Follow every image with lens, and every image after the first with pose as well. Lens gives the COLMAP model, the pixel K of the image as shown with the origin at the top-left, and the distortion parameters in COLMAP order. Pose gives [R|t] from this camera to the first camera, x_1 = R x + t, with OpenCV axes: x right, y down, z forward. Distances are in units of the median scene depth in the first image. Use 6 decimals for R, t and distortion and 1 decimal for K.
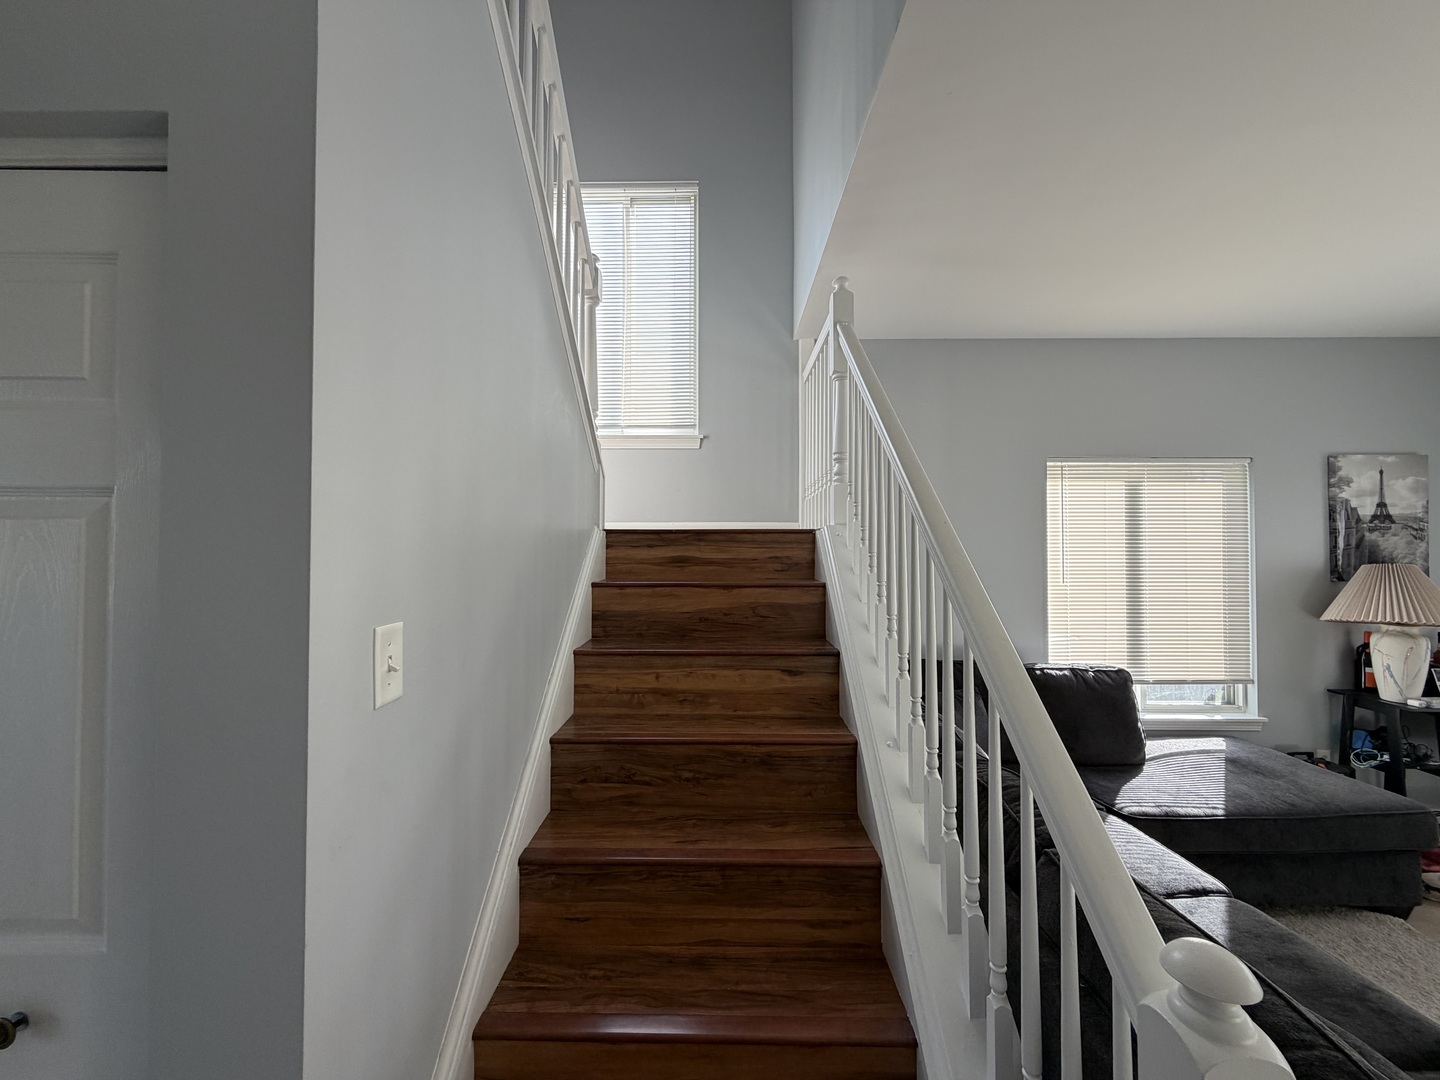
lens RADIAL K [[578.9, 0, 702.5], [0, 578.9, 542.9], [0, 0, 1]] dist [-0.001525, 0.000846]
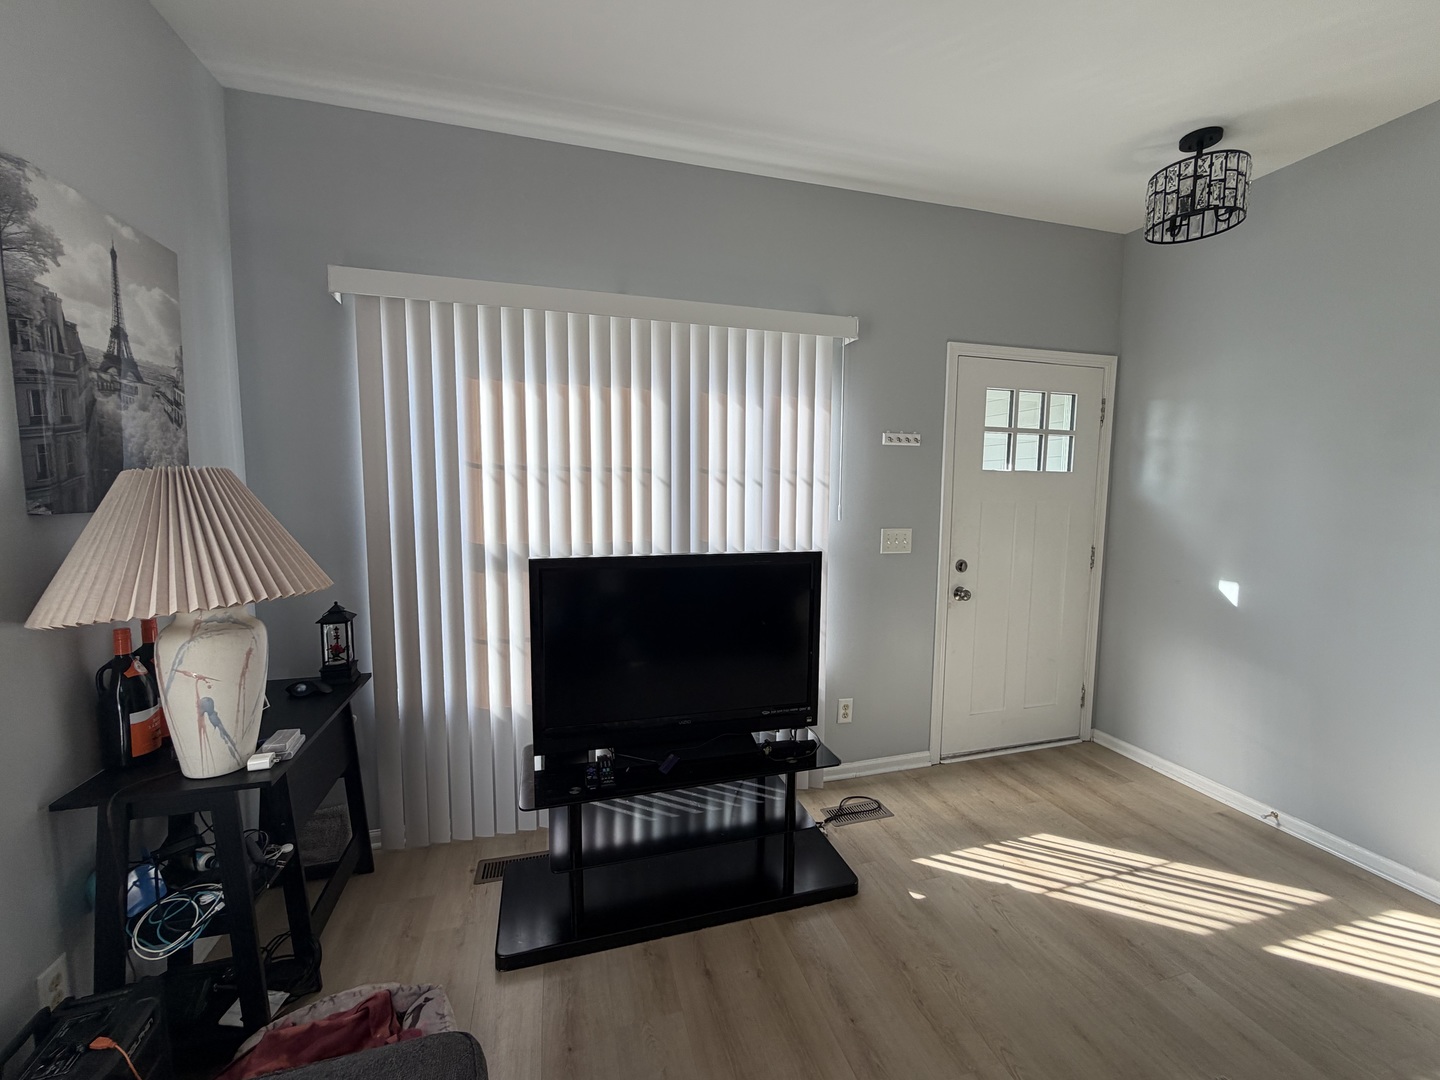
lens RADIAL K [[578.9, 0, 710.3], [0, 578.9, 538.5], [0, 0, 1]] dist [-0.001525, 0.000846]
pose [[-0.291732, -0.090407, 0.952218, 0.664991], [-0.023433, 0.995900, 0.087375, 0.042432], [-0.956213, 0.003177, -0.292654, 0.757907]]
